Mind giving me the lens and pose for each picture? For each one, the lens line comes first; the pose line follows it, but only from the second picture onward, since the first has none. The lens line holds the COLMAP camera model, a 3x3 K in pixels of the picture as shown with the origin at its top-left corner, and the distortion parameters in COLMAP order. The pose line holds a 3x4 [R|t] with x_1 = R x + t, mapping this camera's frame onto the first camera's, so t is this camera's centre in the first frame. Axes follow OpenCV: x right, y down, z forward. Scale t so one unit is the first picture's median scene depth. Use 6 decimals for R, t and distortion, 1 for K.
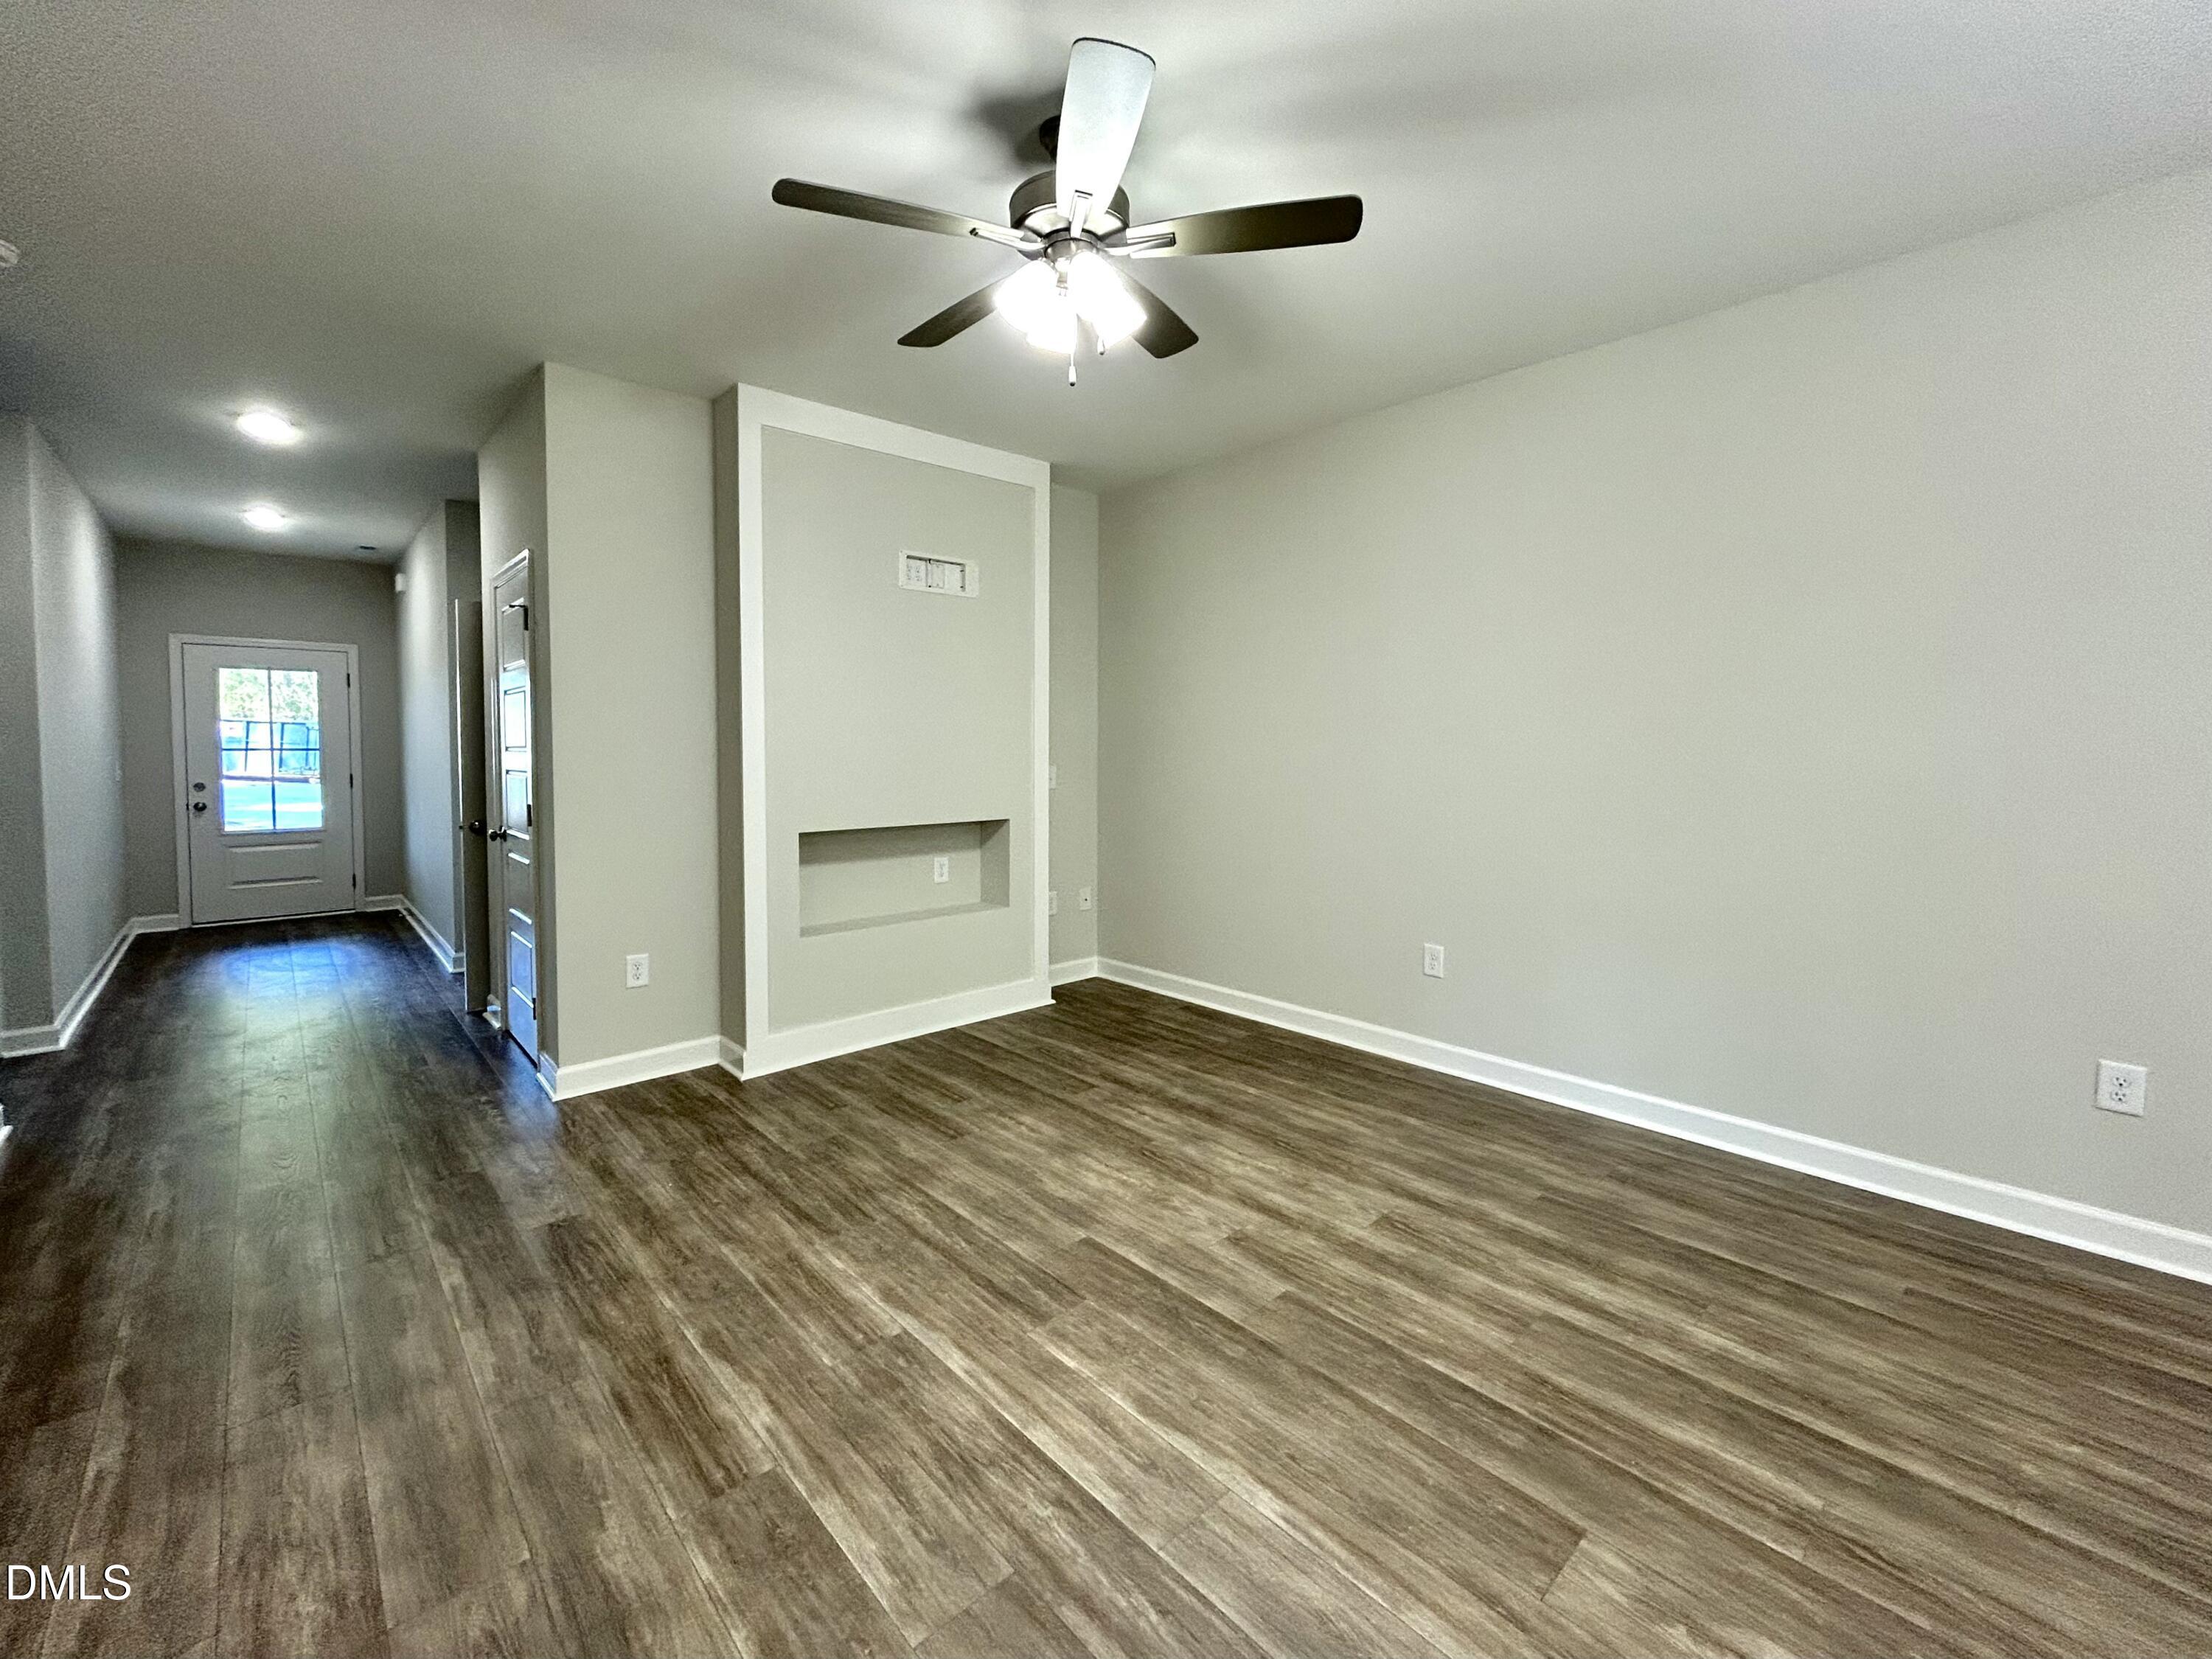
lens RADIAL K [[906.8, 0, 1109.8], [0, 906.8, 831.3], [0, 0, 1]] dist [0.001136, 0.000660]
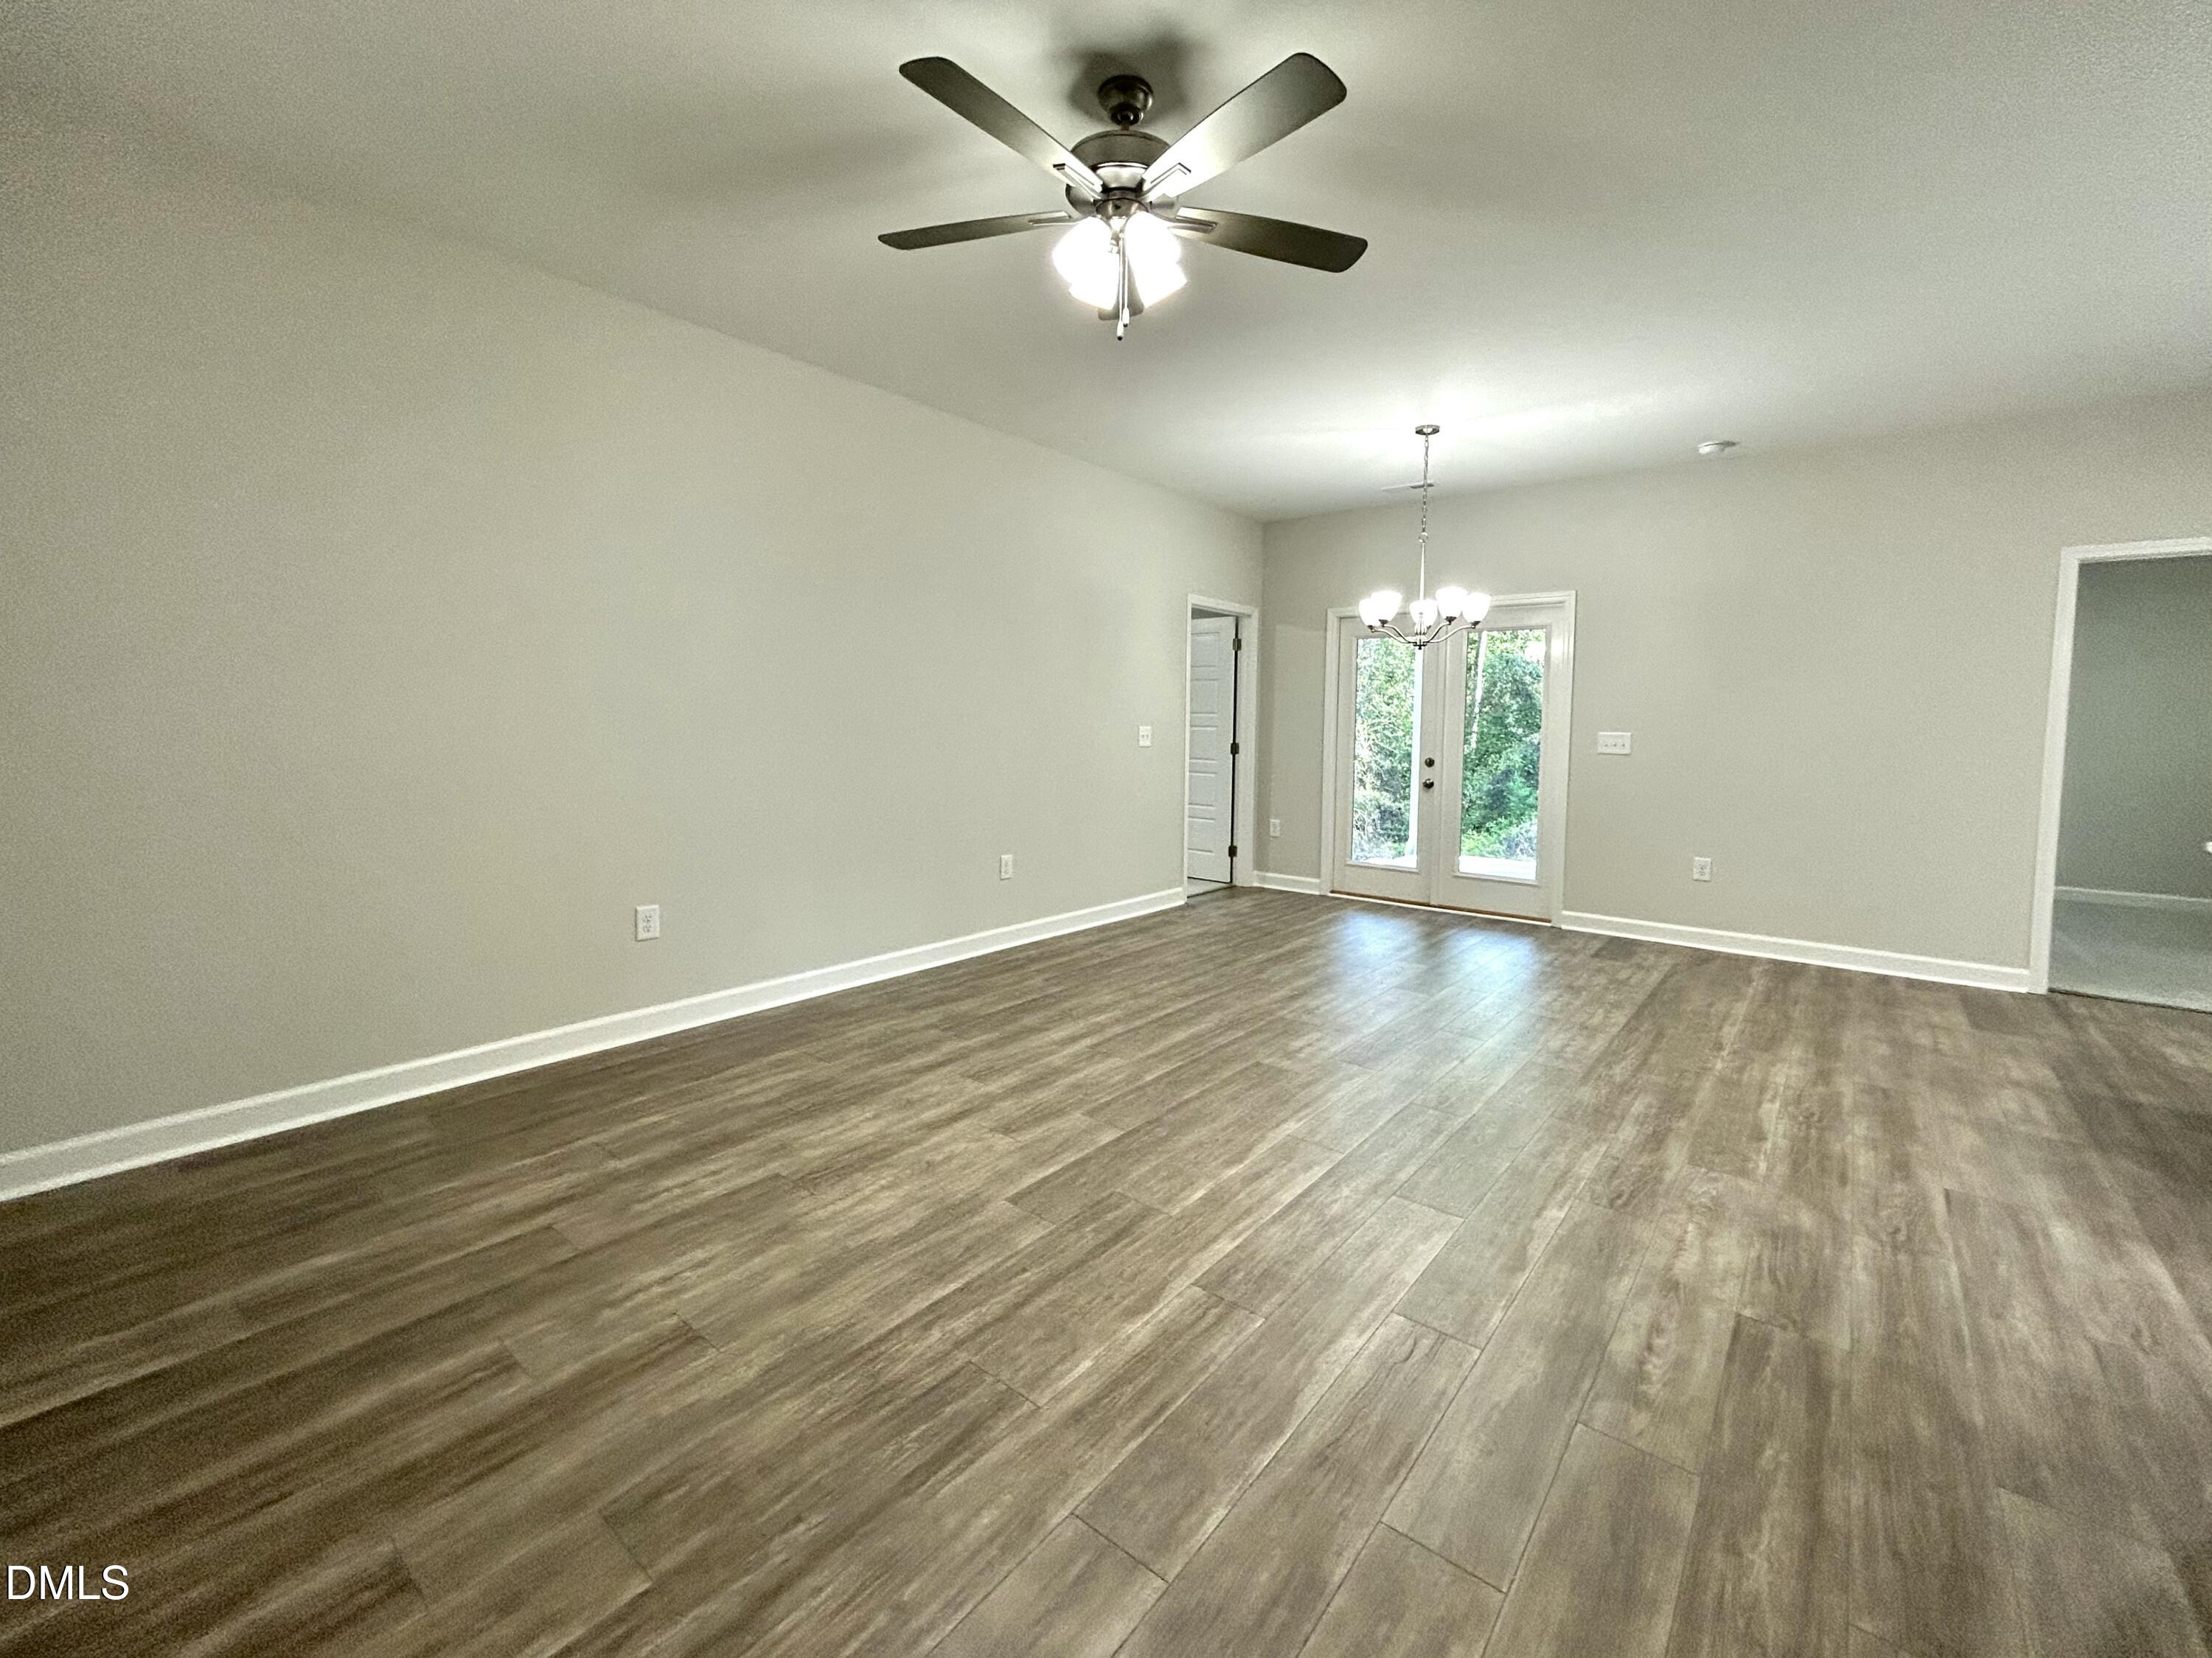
lens RADIAL K [[906.8, 0, 1111.2], [0, 906.8, 821.2], [0, 0, 1]] dist [0.001136, 0.000660]
pose [[-0.129041, -0.110148, 0.985503, -0.909184], [0.080999, 0.989320, 0.121181, -0.049900], [-0.988326, 0.095462, -0.118741, 0.943713]]
